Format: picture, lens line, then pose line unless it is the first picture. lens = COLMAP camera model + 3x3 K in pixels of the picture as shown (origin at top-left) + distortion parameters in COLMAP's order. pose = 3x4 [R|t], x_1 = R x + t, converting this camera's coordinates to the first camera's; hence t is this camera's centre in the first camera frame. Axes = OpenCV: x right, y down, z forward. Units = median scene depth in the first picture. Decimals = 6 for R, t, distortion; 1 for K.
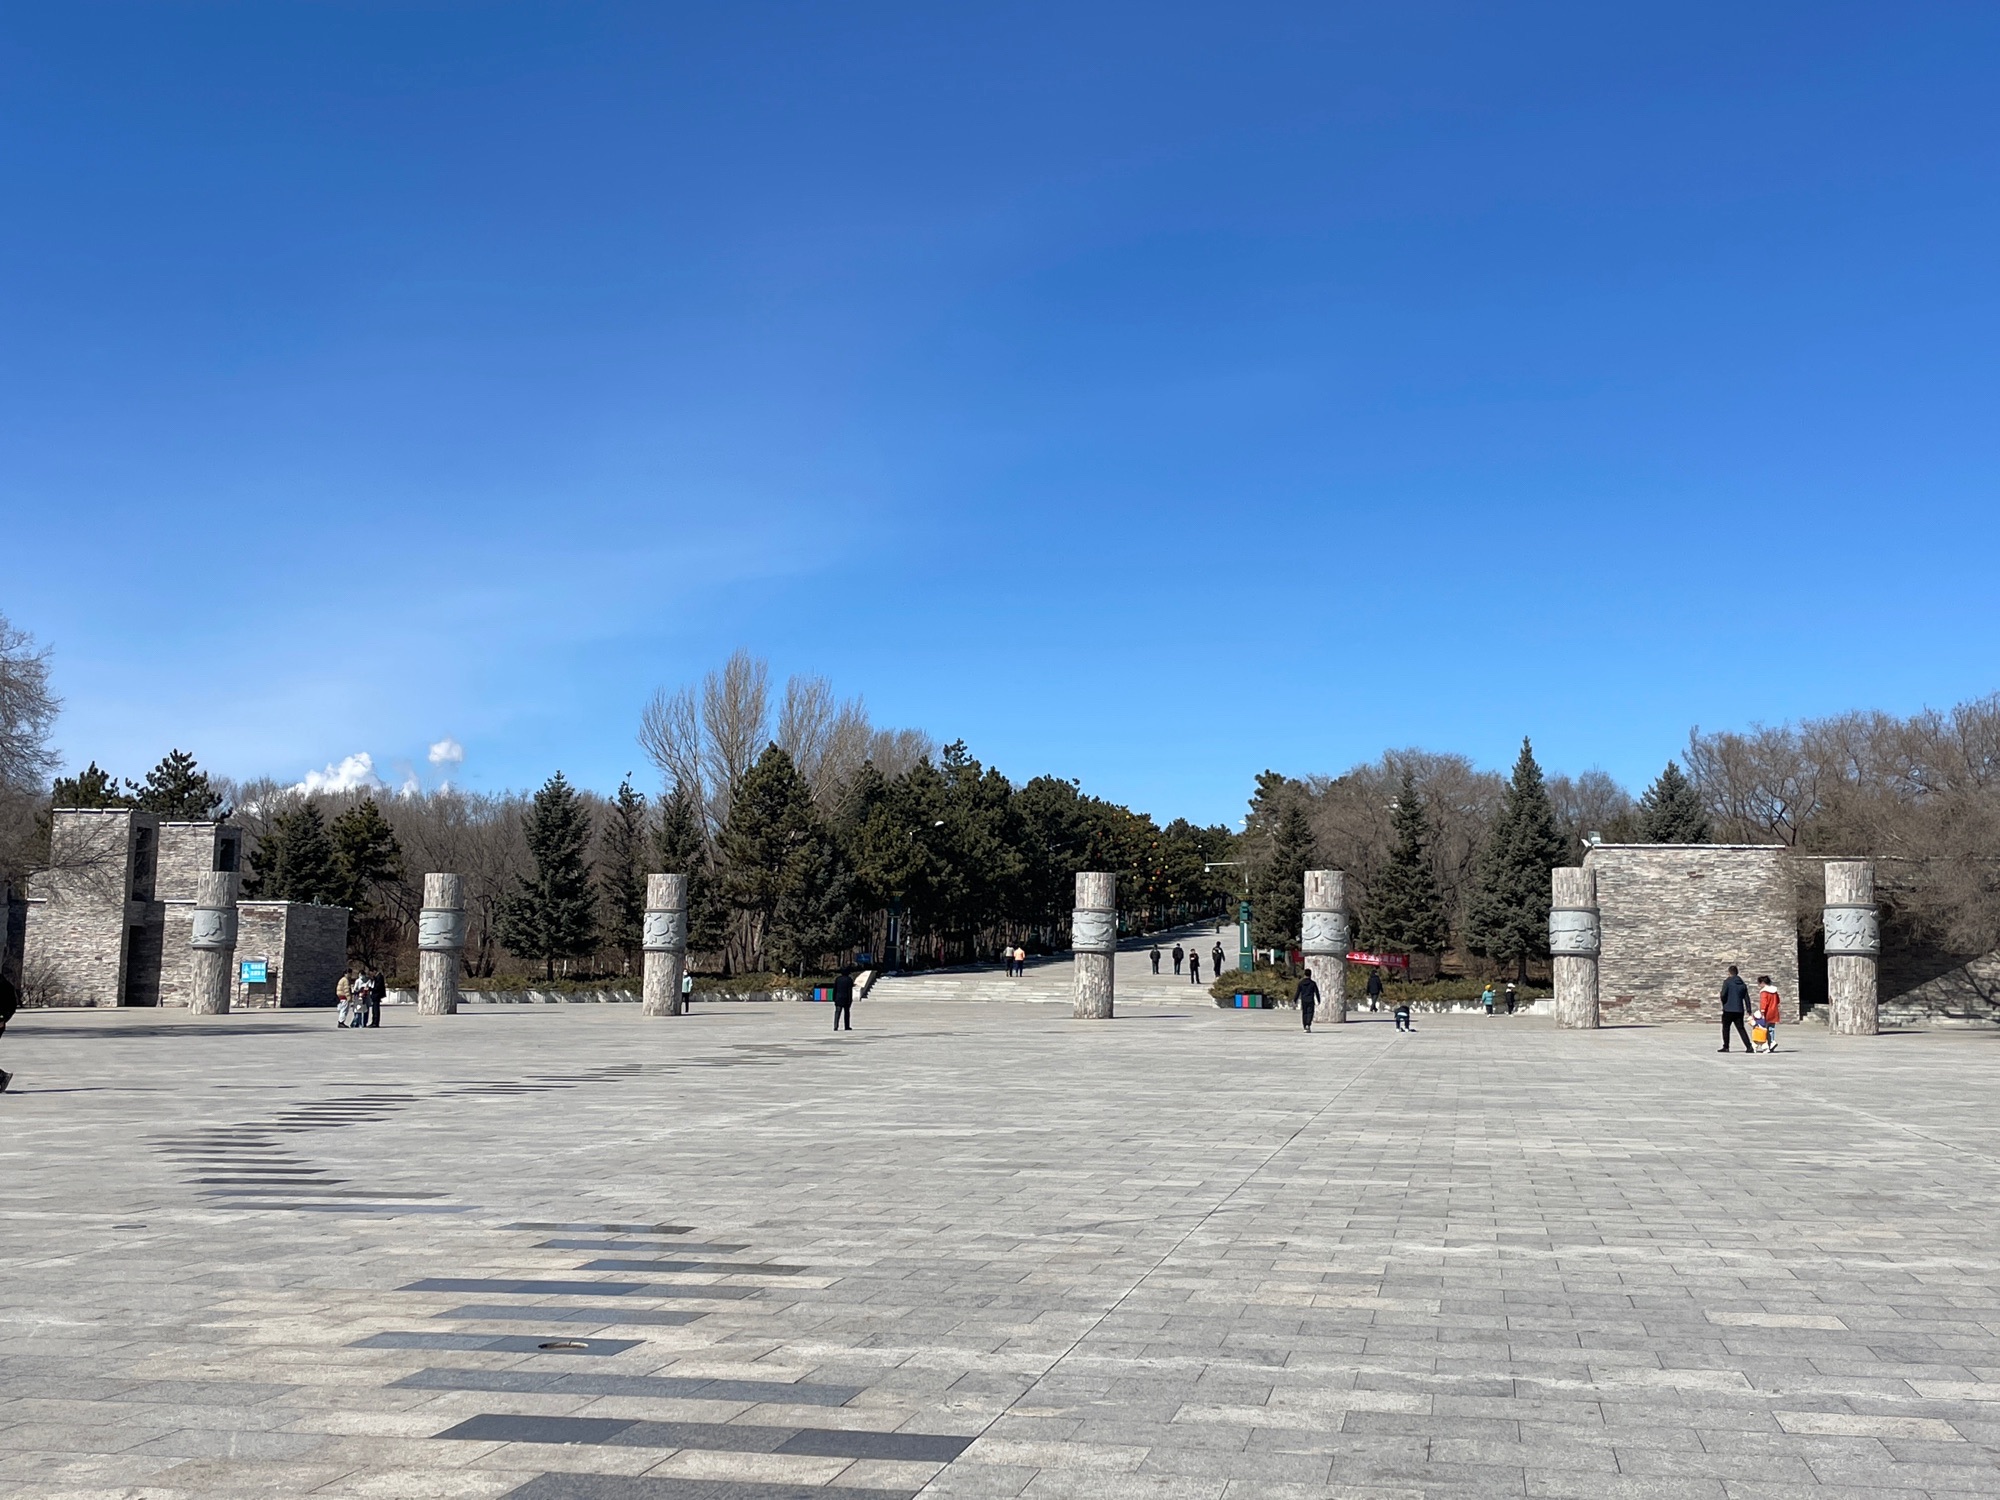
lens RADIAL K [[2150.3, 0, 1002.4], [0, 2150.3, 752.6], [0, 0, 1]] dist [-0.003294, 0.000000]
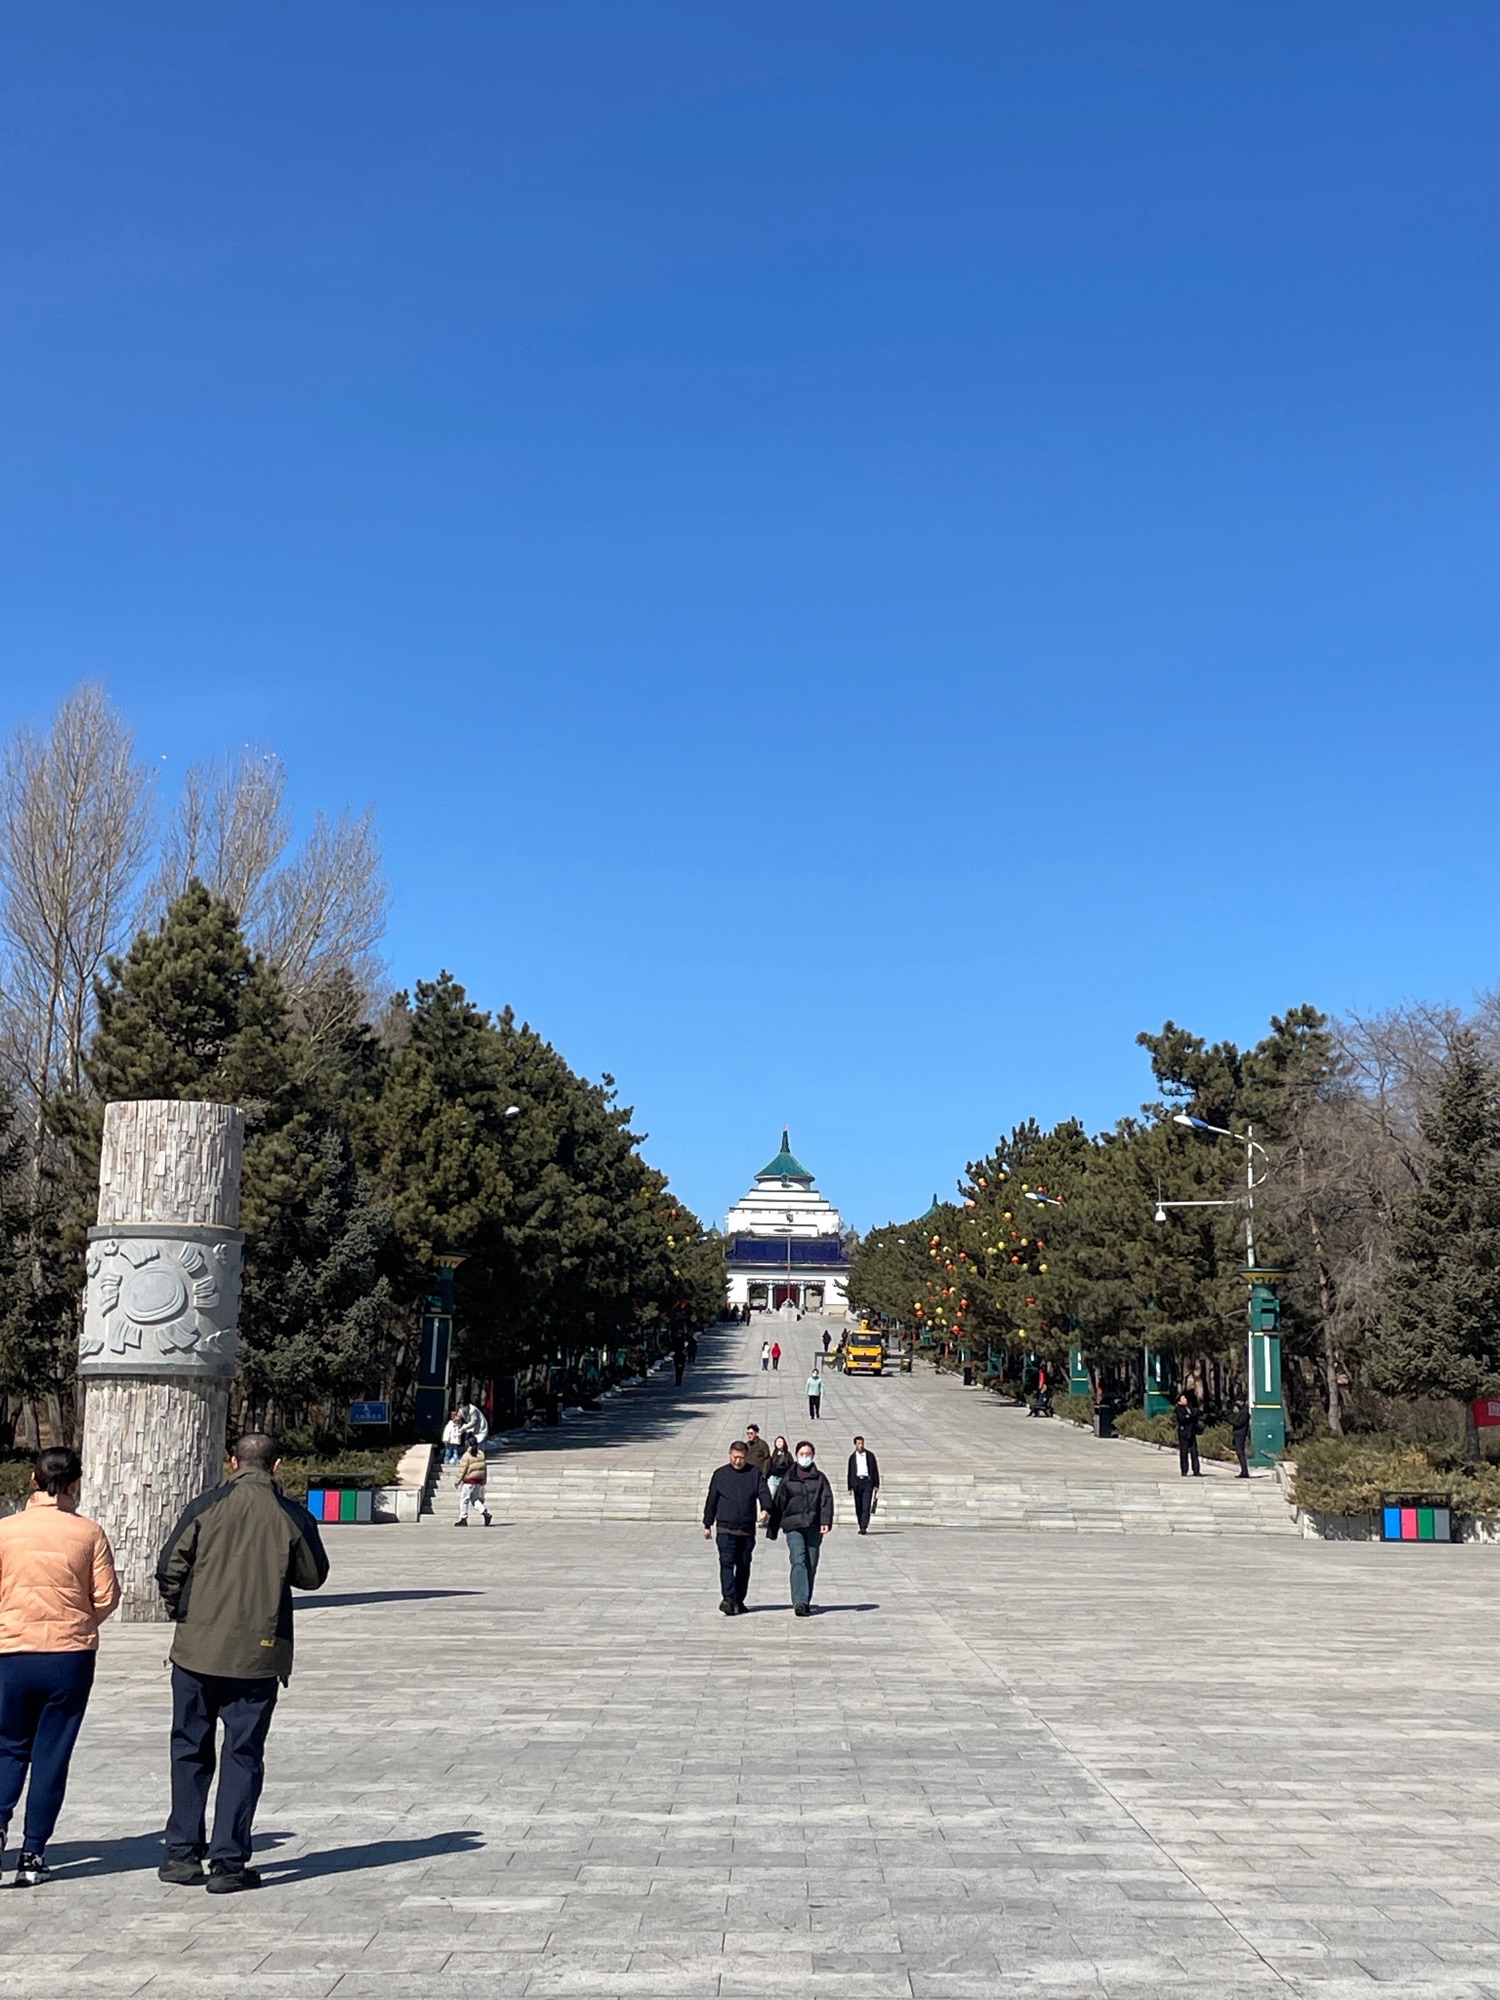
lens RADIAL K [[3002.5, 0, 746.8], [0, 3002.5, 995.9], [0, 0, 1]] dist [0.060107, 0.000000]
pose [[0.982531, 0.030919, 0.183510, -0.109483], [-0.022815, 0.998676, -0.046109, 0.041392], [-0.184693, 0.041117, 0.981936, 0.422763]]
